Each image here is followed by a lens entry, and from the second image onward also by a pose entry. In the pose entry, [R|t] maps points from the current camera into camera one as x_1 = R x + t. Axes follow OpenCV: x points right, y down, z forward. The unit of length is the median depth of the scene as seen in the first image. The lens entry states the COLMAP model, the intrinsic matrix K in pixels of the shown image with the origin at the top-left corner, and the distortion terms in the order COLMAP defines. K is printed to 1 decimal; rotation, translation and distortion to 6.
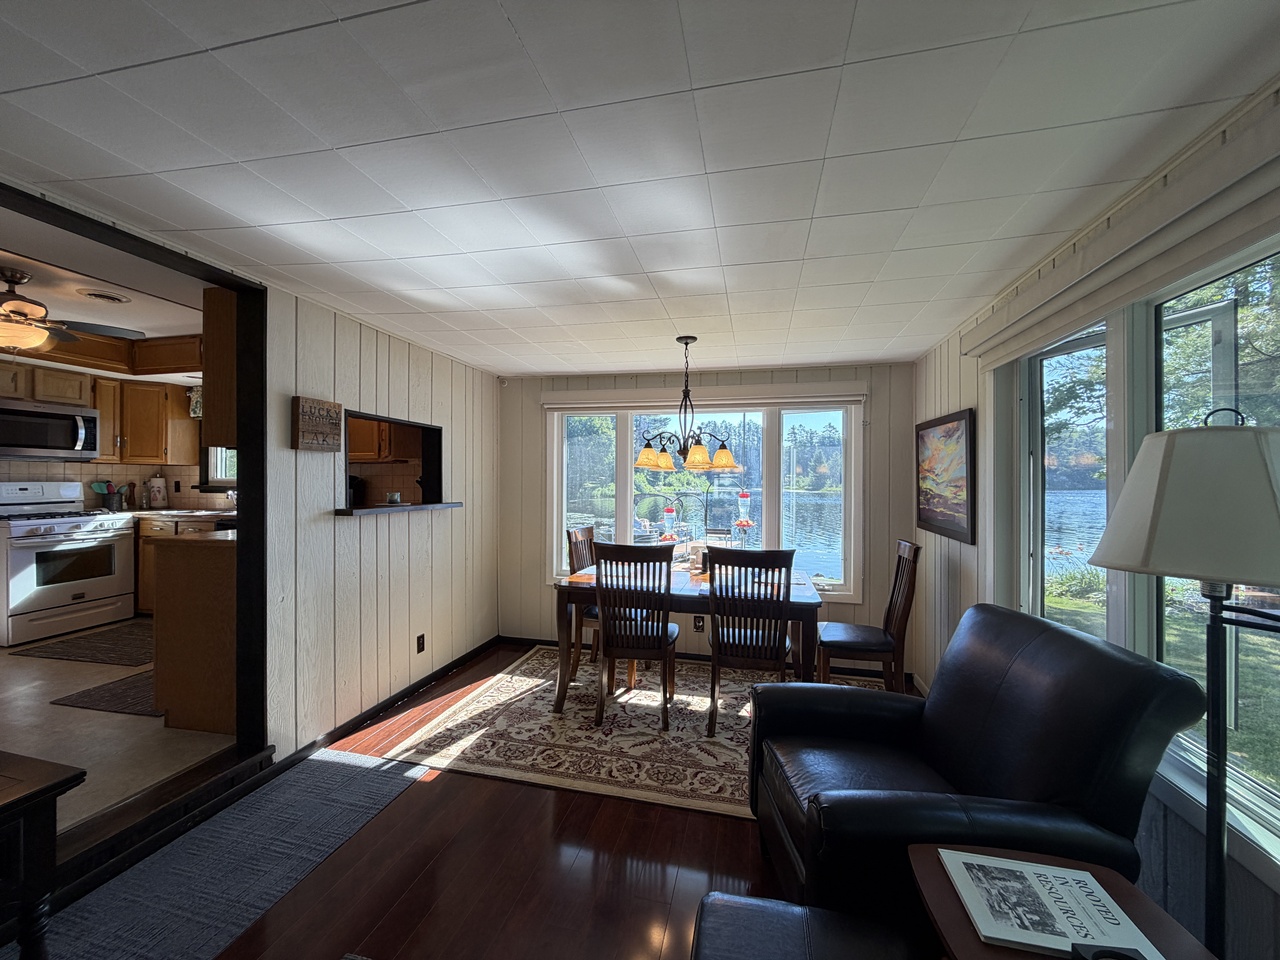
lens RADIAL K [[508.2, 0, 636.4], [0, 508.2, 480.7], [0, 0, 1]] dist [0.000110, 0.000043]
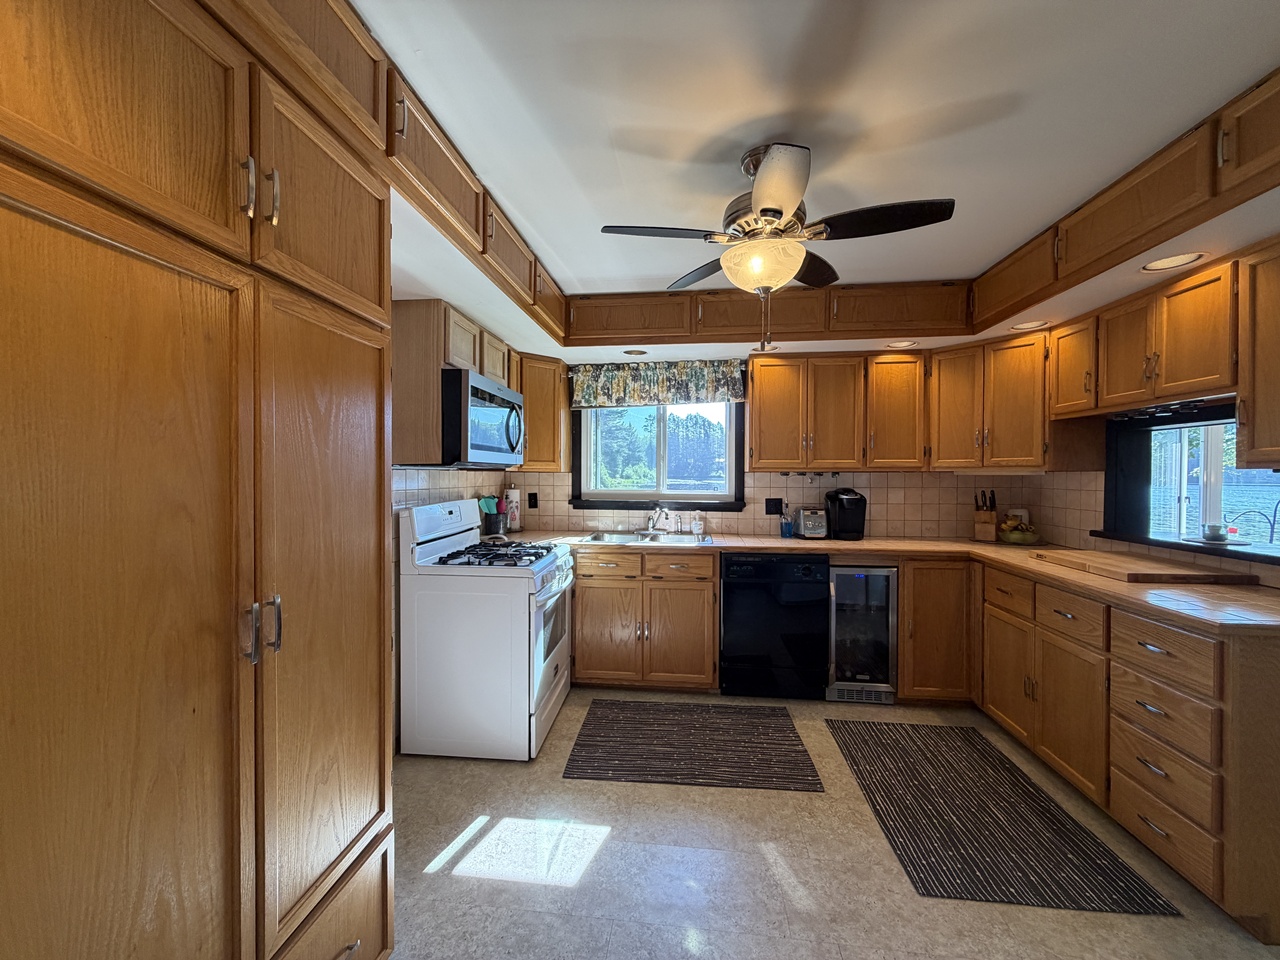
lens RADIAL K [[511.0, 0, 641.0], [0, 511.0, 481.6], [0, 0, 1]] dist [0.002137, 0.000272]
pose [[0.992097, 0.000993, 0.125467, -1.069996], [-0.003200, 0.999844, 0.017391, -0.037227], [-0.125430, -0.017655, 0.991945, 0.313938]]
